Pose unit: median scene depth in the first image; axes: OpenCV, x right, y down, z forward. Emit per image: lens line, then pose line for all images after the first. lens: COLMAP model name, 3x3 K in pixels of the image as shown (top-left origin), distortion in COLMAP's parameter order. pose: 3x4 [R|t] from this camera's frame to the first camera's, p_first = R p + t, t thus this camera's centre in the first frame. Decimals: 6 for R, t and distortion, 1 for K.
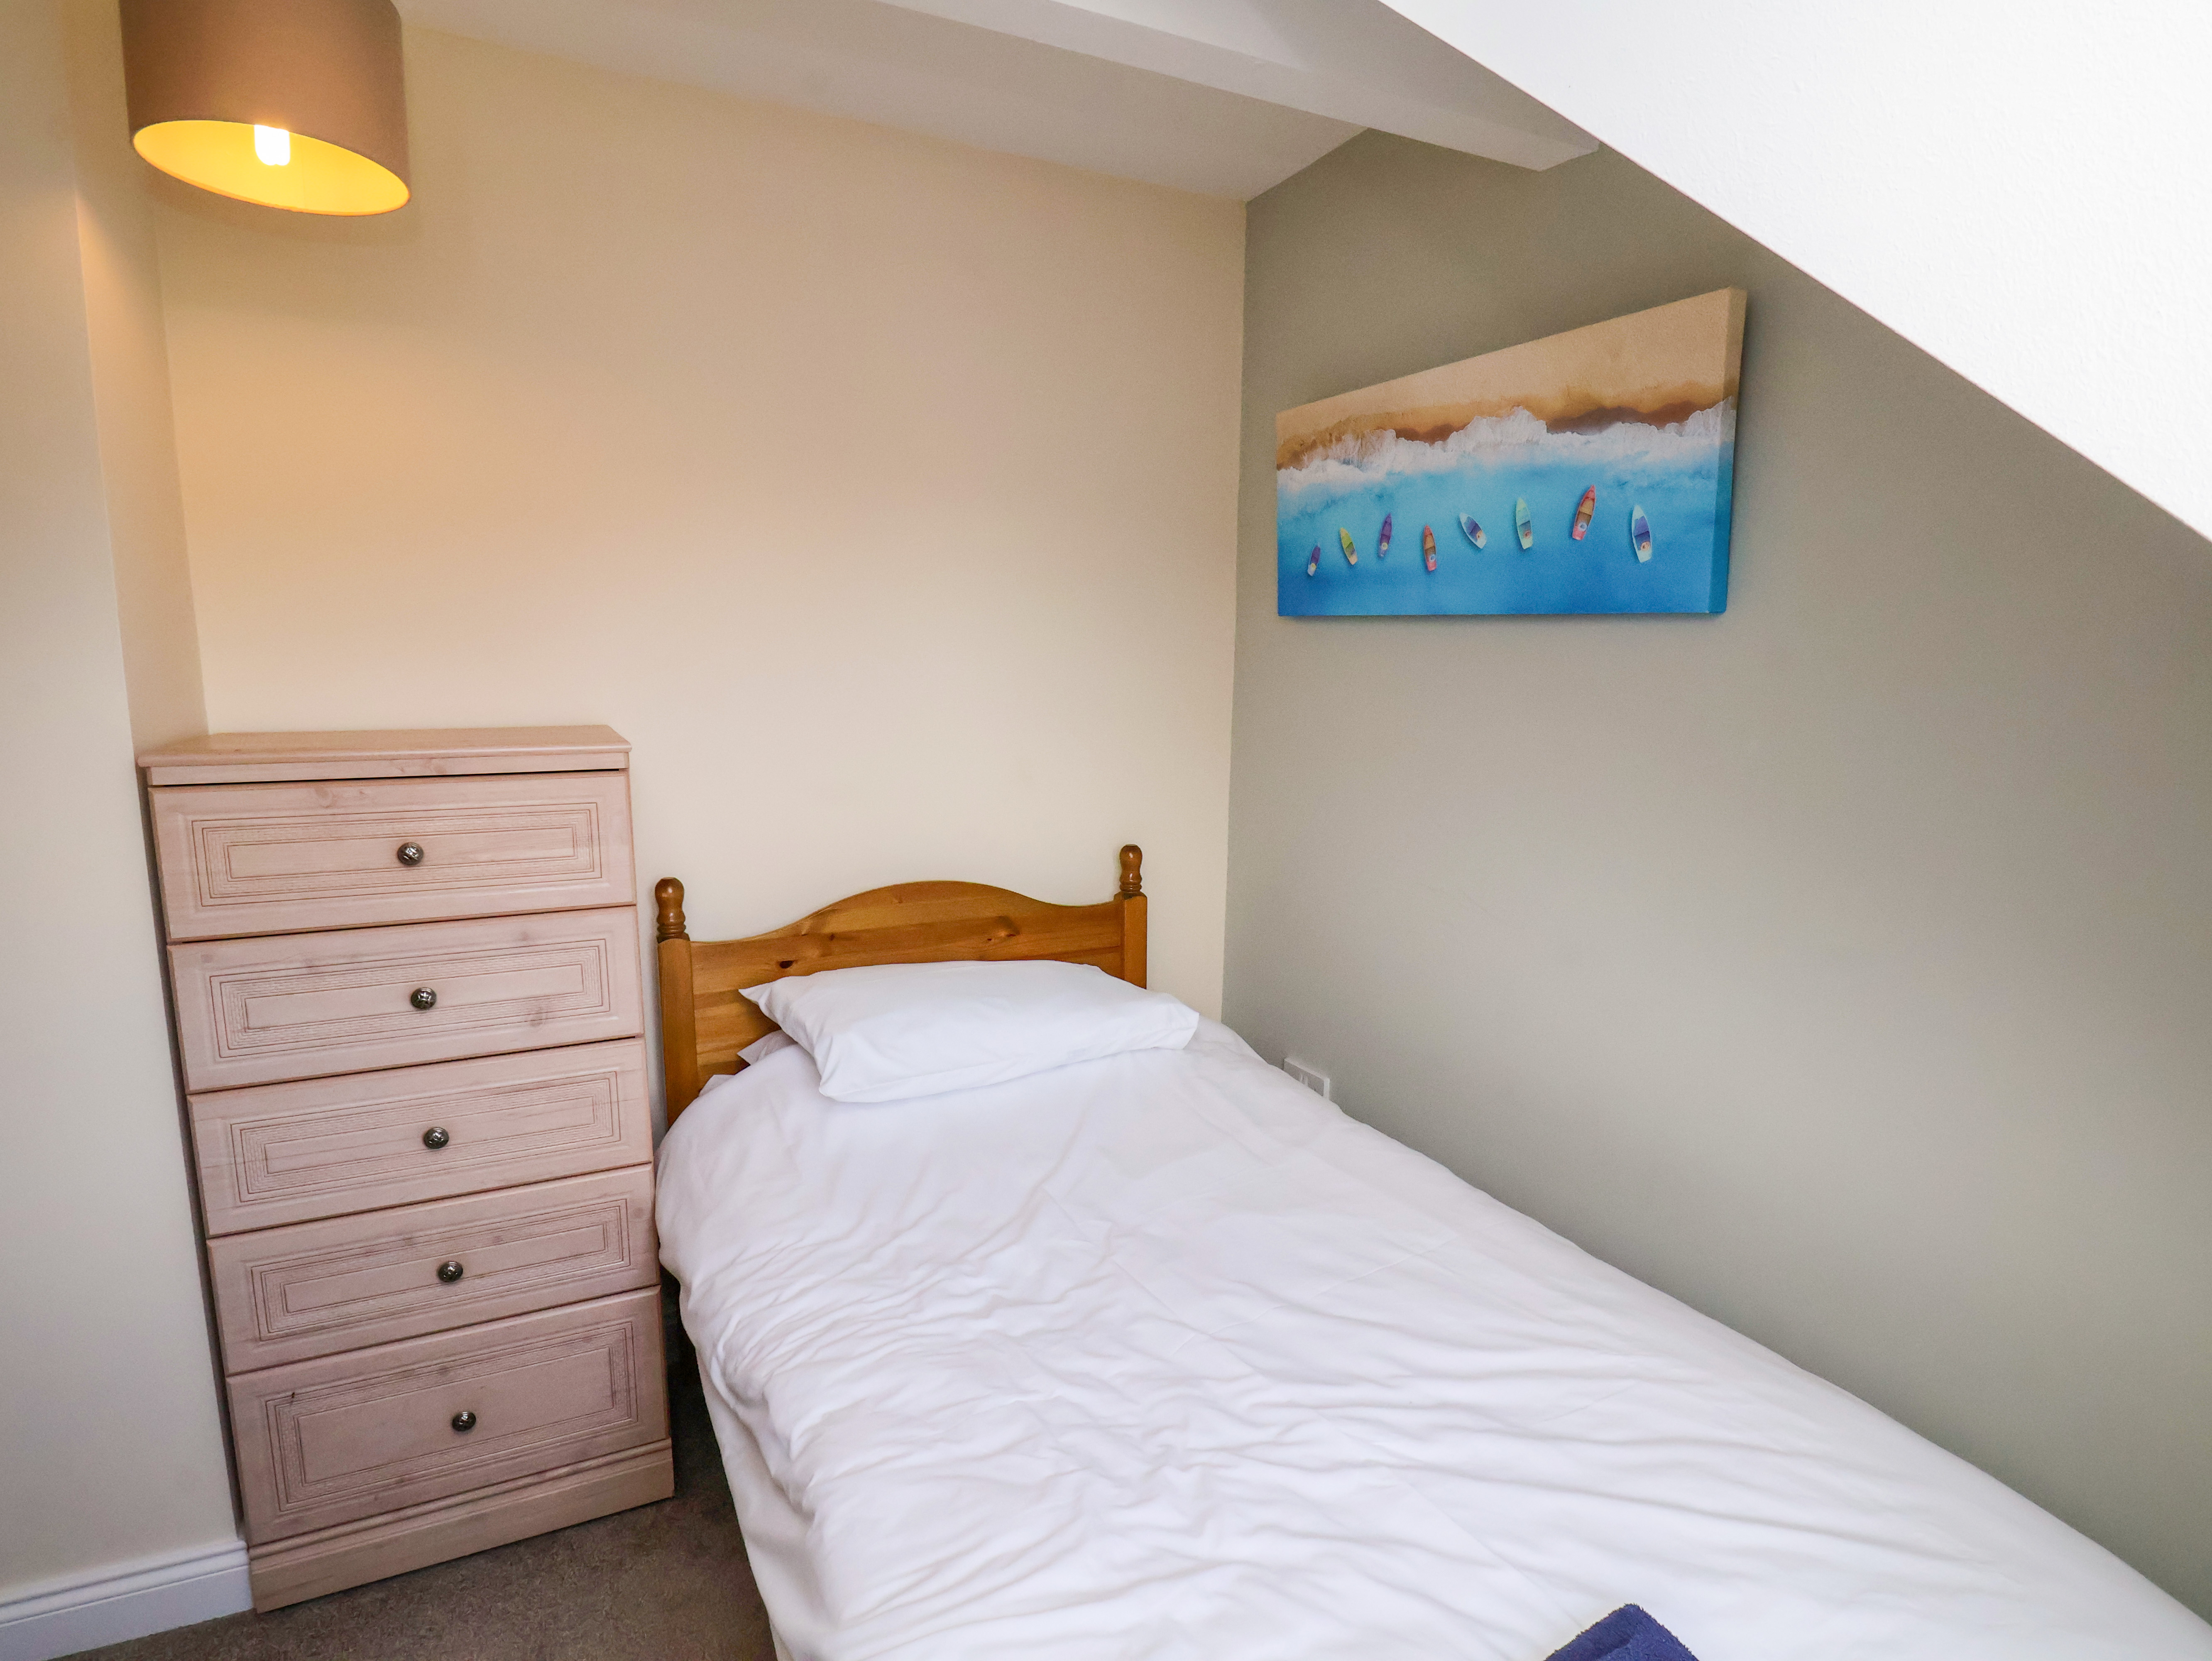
lens RADIAL K [[1169.0, 0, 1114.4], [0, 1169.0, 836.2], [0, 0, 1]] dist [0.010284, -0.017250]
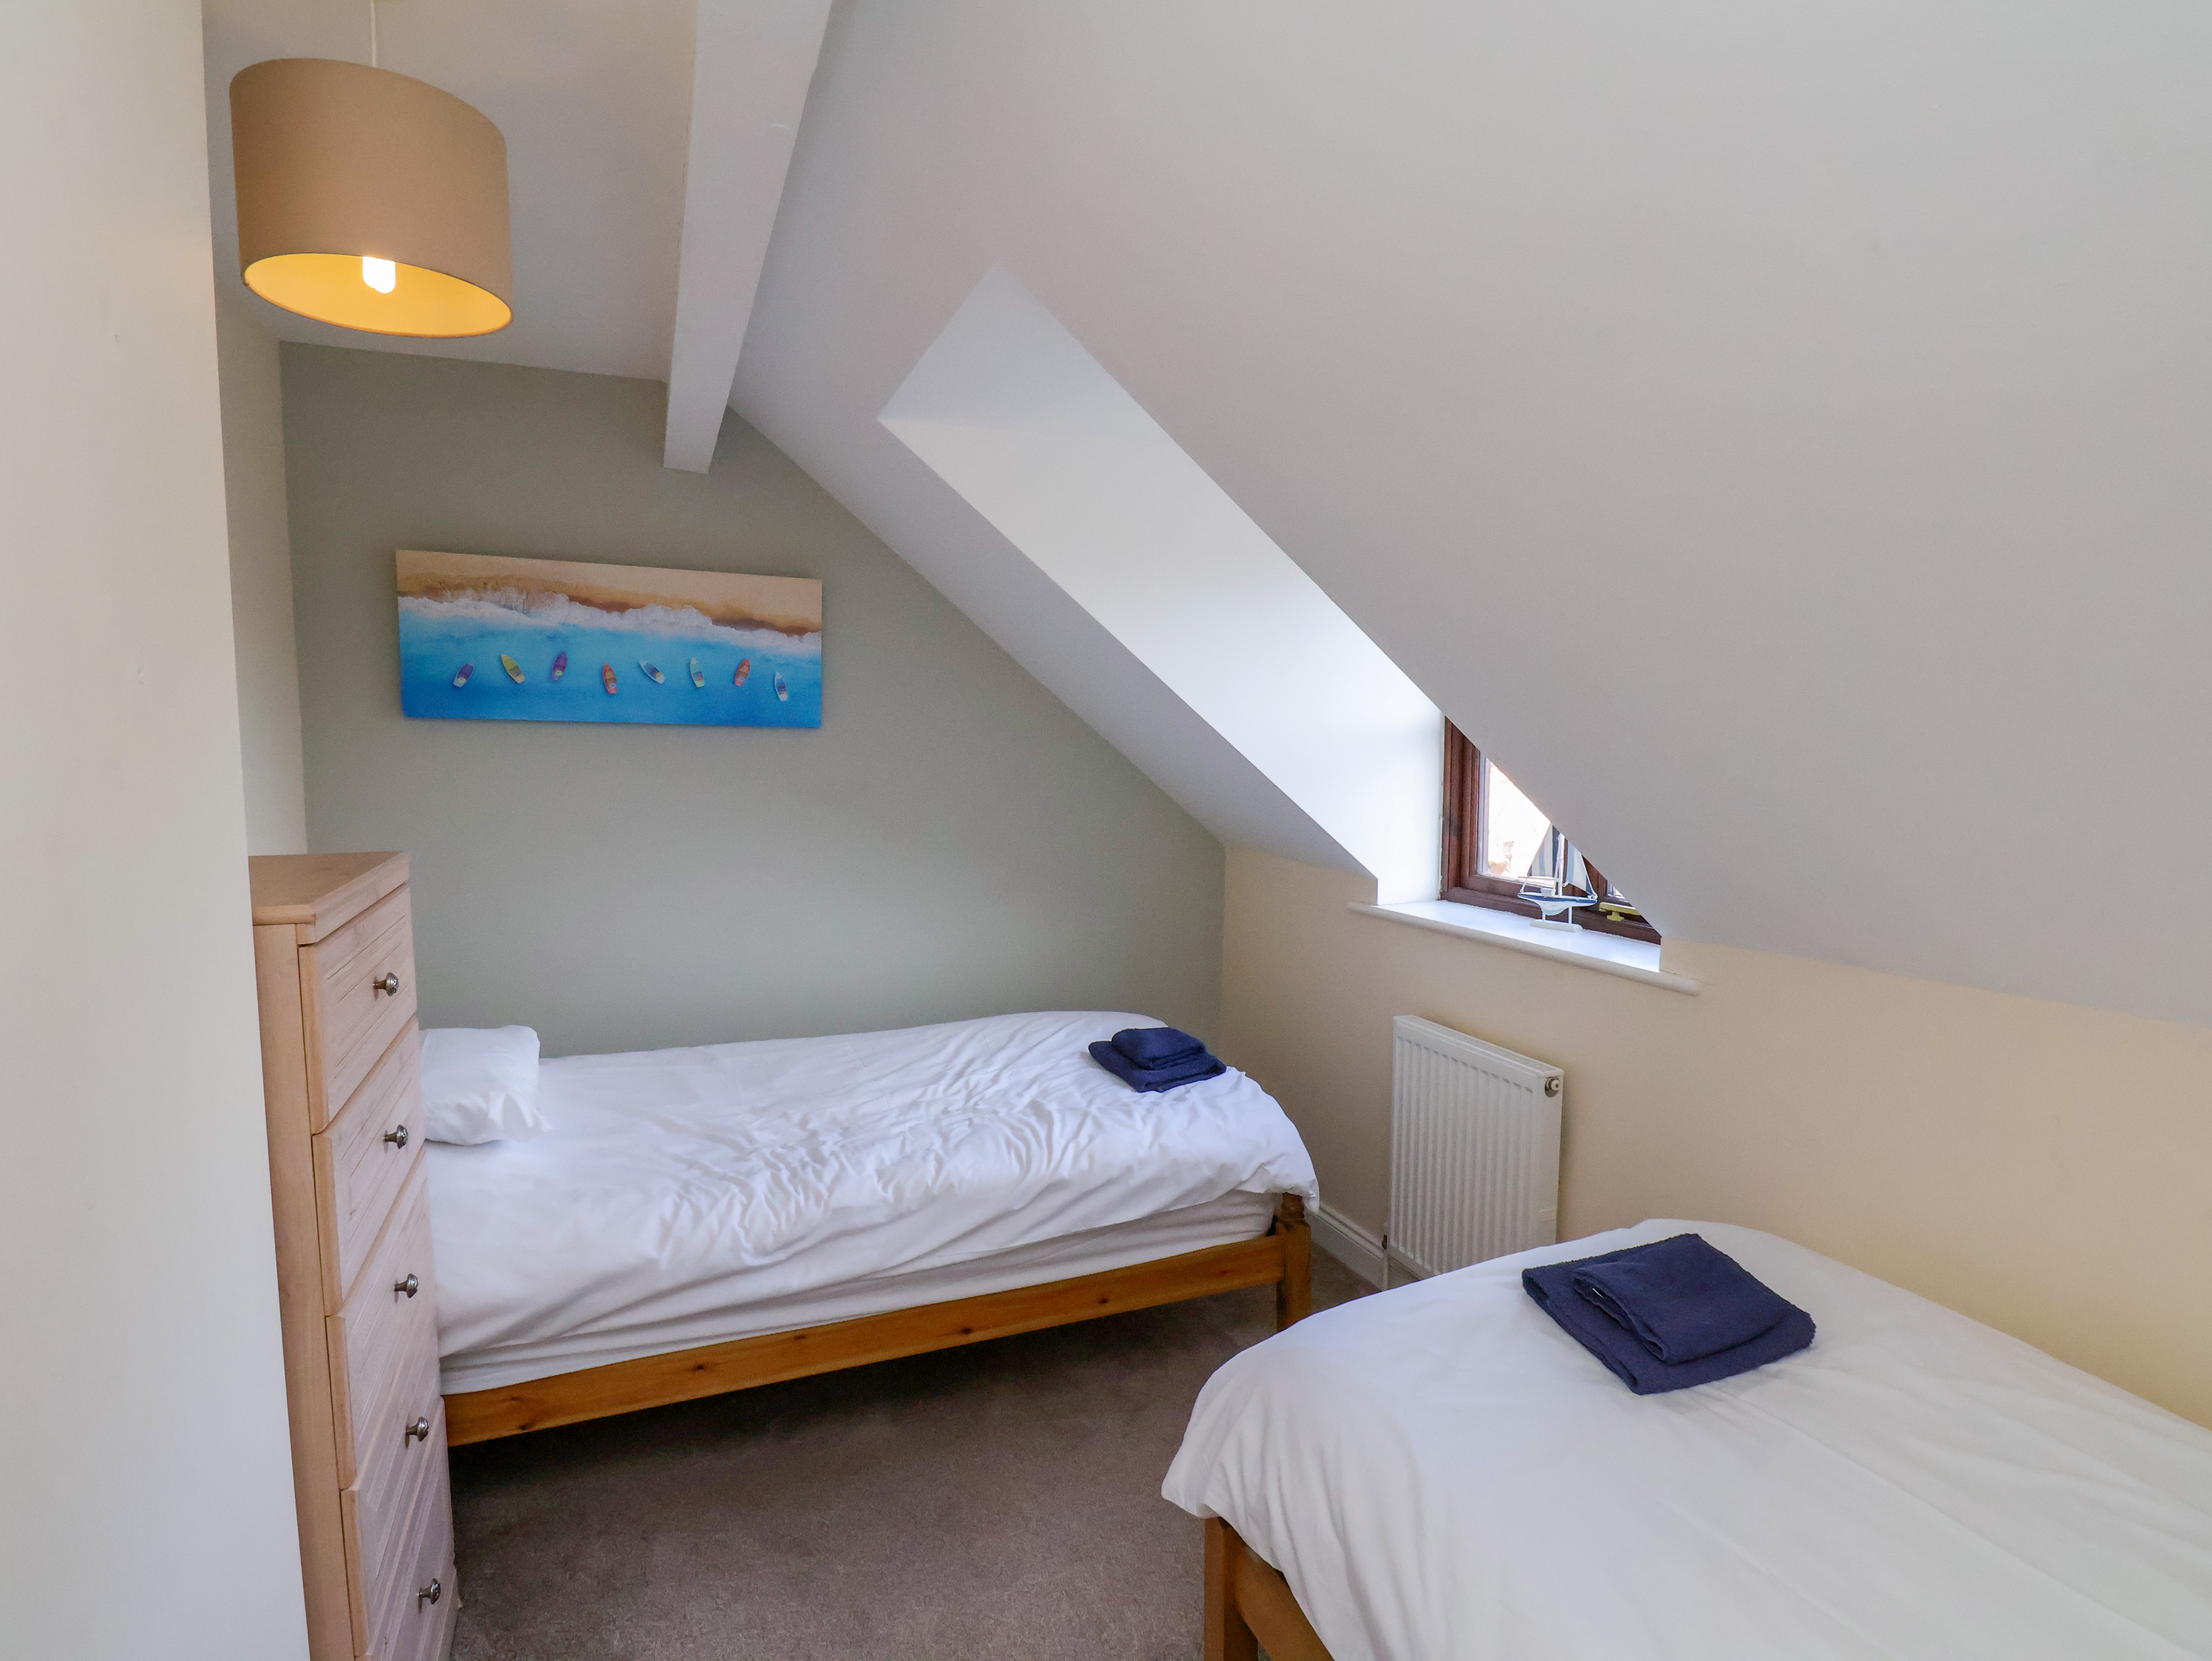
lens RADIAL K [[1169.0, 0, 1114.4], [0, 1169.0, 836.2], [0, 0, 1]] dist [0.010284, -0.017250]
pose [[0.069049, -0.101356, 0.992451, -1.277218], [0.148370, 0.984805, 0.090253, -0.090438], [-0.986518, 0.141018, 0.083038, 0.274394]]
